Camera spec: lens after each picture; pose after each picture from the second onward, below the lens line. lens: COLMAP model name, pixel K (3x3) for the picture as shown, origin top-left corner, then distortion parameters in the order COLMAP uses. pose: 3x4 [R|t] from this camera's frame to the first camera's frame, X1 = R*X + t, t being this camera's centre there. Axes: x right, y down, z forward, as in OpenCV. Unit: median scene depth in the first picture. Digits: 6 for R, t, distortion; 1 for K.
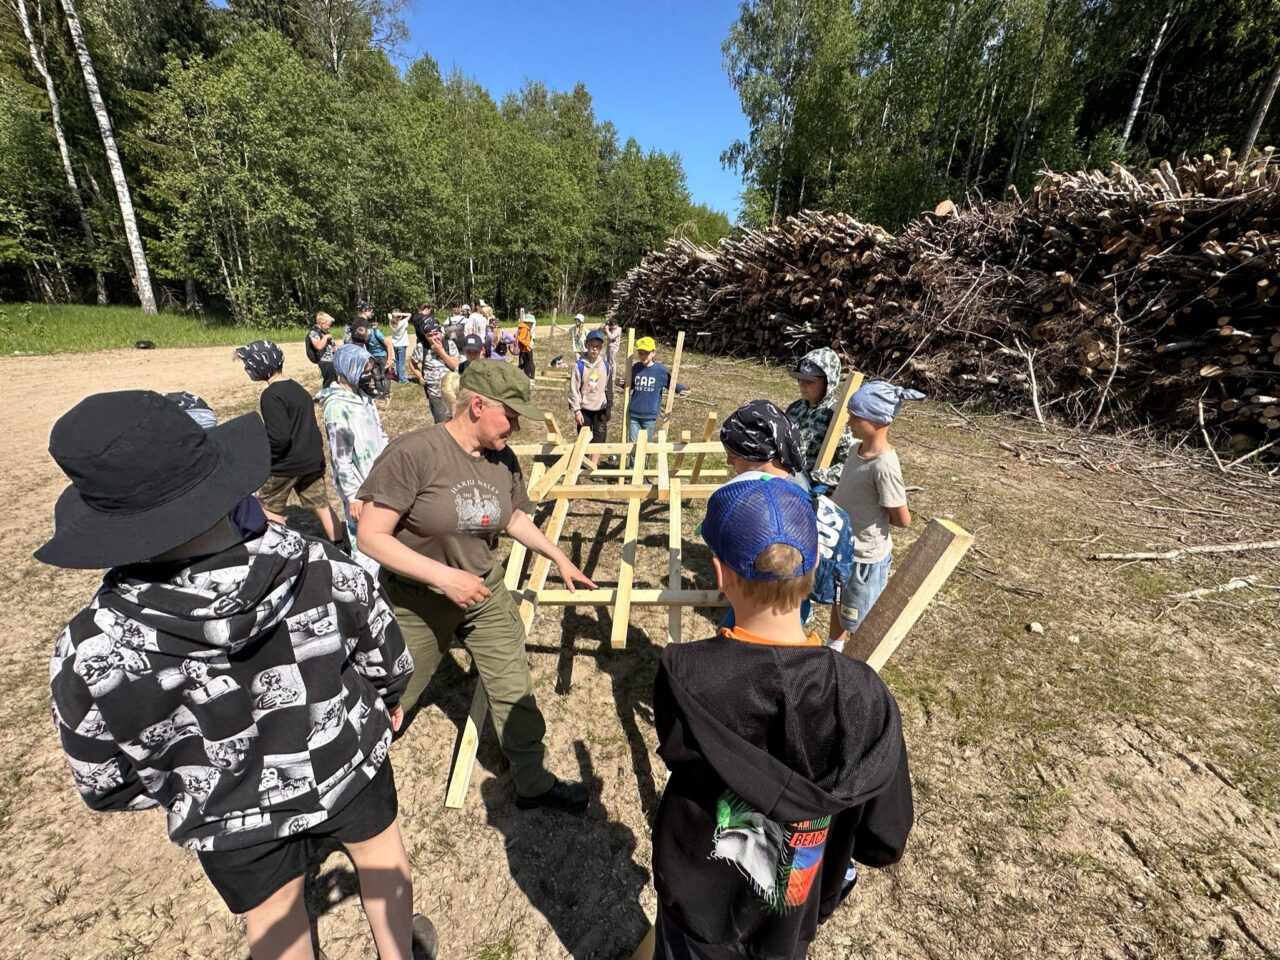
lens RADIAL K [[513.3, 0, 639.9], [0, 513.3, 476.8], [0, 0, 1]] dist [-0.003443, 0.000999]
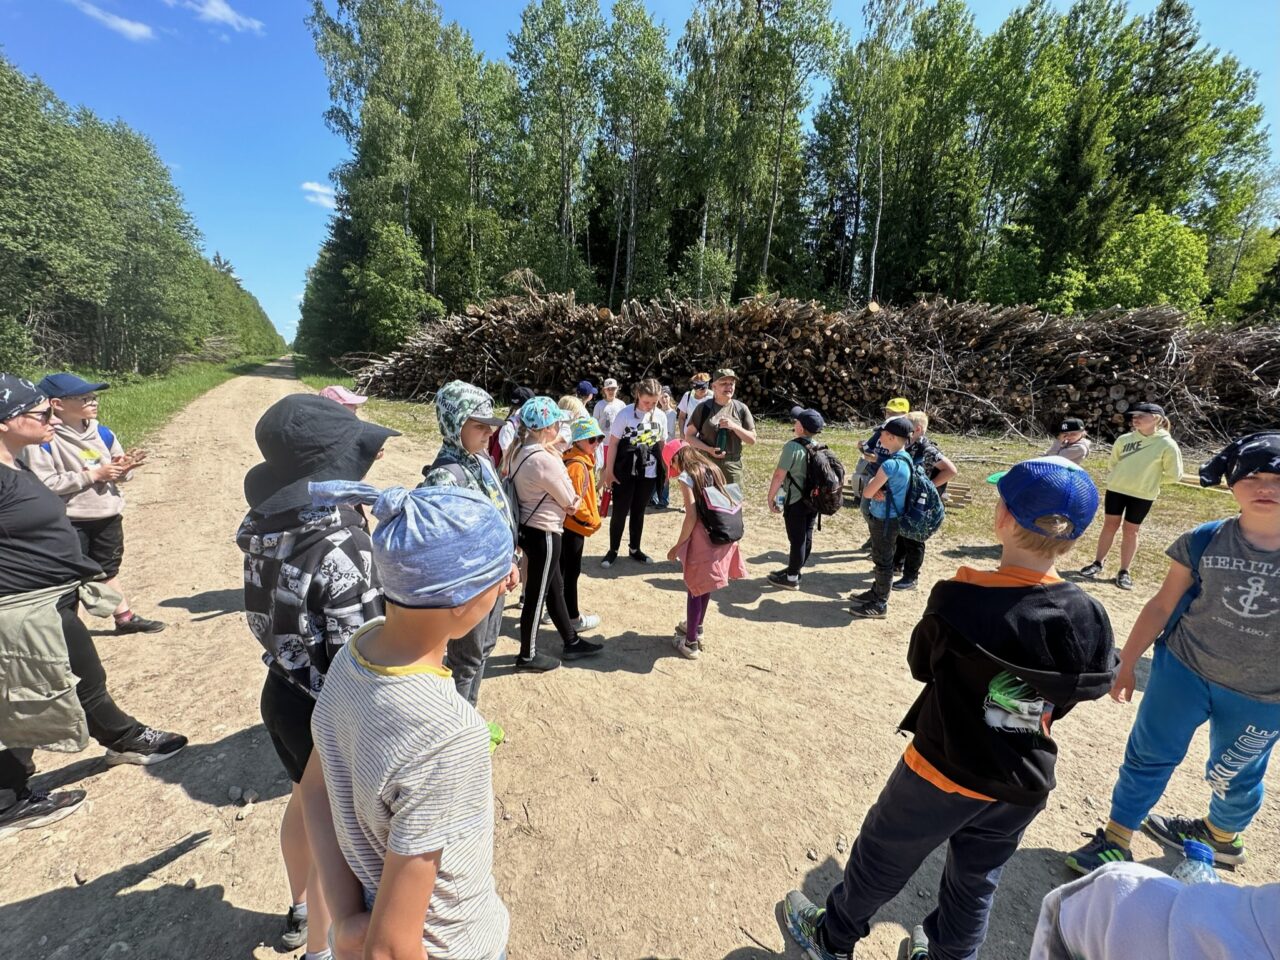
lens RADIAL K [[513.3, 0, 639.8], [0, 513.3, 479.6], [0, 0, 1]] dist [-0.003443, 0.000999]
pose [[0.548944, -0.190426, 0.813879, -0.641215], [0.249618, 0.966618, 0.057800, -0.175177], [-0.797717, 0.171430, 0.578152, 0.453419]]
